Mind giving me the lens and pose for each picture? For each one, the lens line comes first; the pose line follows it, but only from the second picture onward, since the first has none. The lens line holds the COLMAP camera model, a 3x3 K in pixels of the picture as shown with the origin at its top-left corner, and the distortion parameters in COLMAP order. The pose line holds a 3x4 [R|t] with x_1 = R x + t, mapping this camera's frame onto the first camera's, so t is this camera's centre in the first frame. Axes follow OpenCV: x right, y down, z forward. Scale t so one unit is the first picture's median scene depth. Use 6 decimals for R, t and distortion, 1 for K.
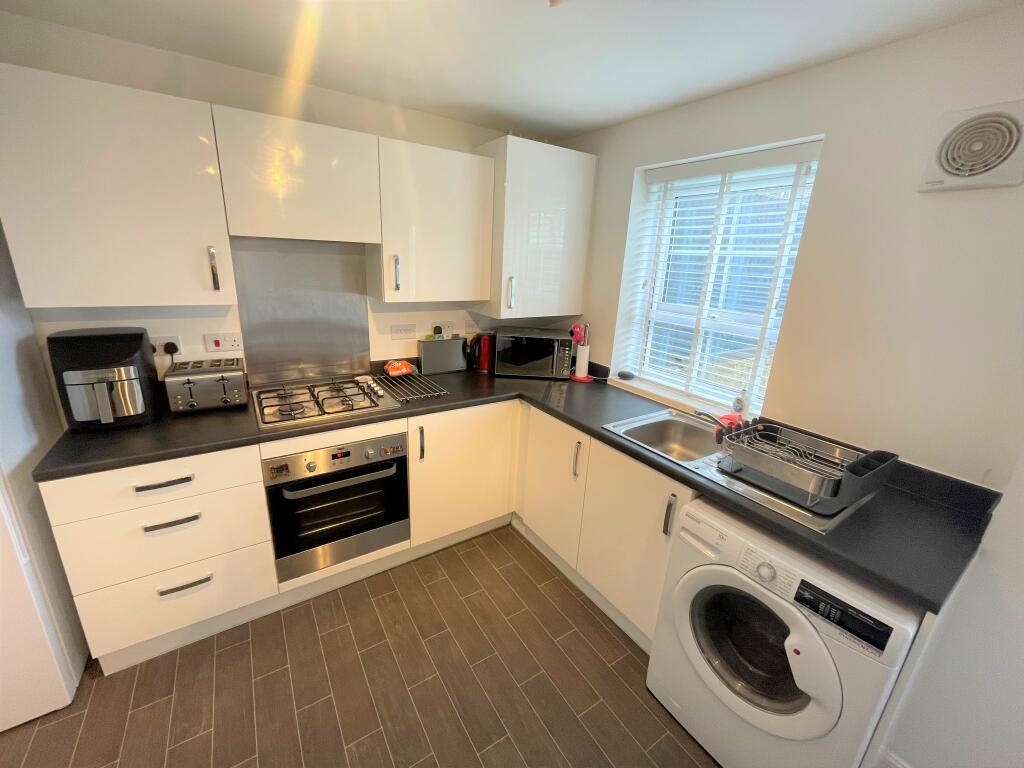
lens RADIAL K [[414.1, 0, 508.5], [0, 414.1, 382.6], [0, 0, 1]] dist [0.000694, -0.000132]
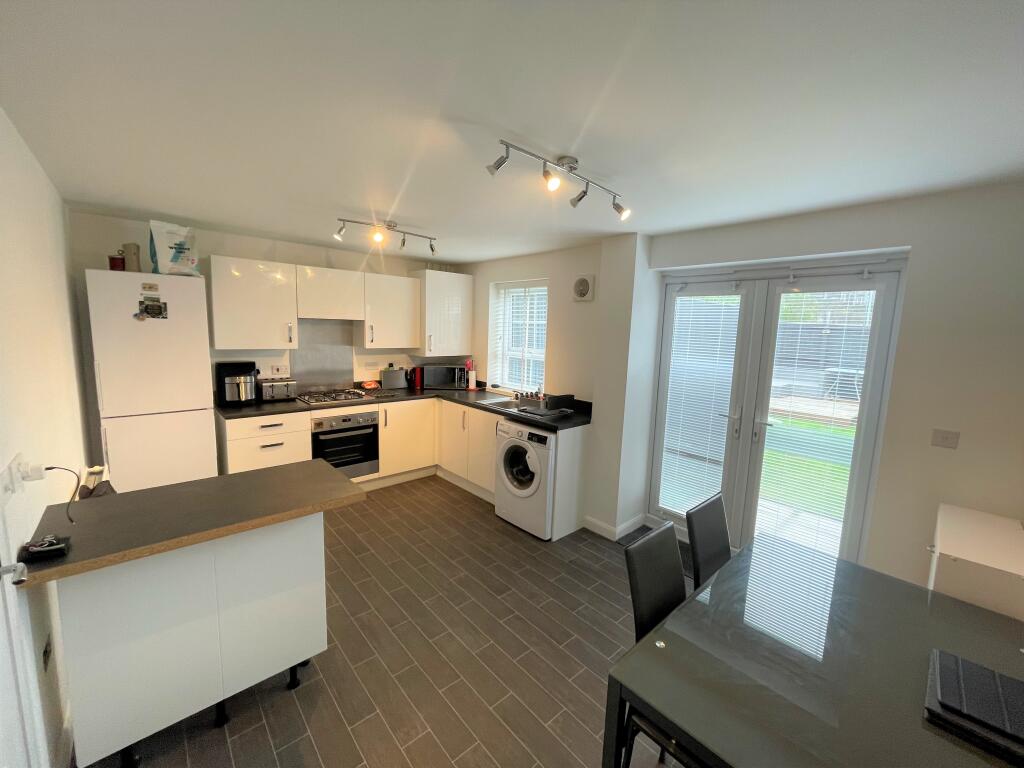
lens RADIAL K [[414.1, 0, 508.5], [0, 414.1, 382.6], [0, 0, 1]] dist [0.000694, -0.000132]
pose [[0.988254, -0.033301, 0.149146, 0.075868], [0.055645, 0.987384, -0.148248, 0.292631], [-0.142328, 0.154806, 0.977639, -0.986169]]
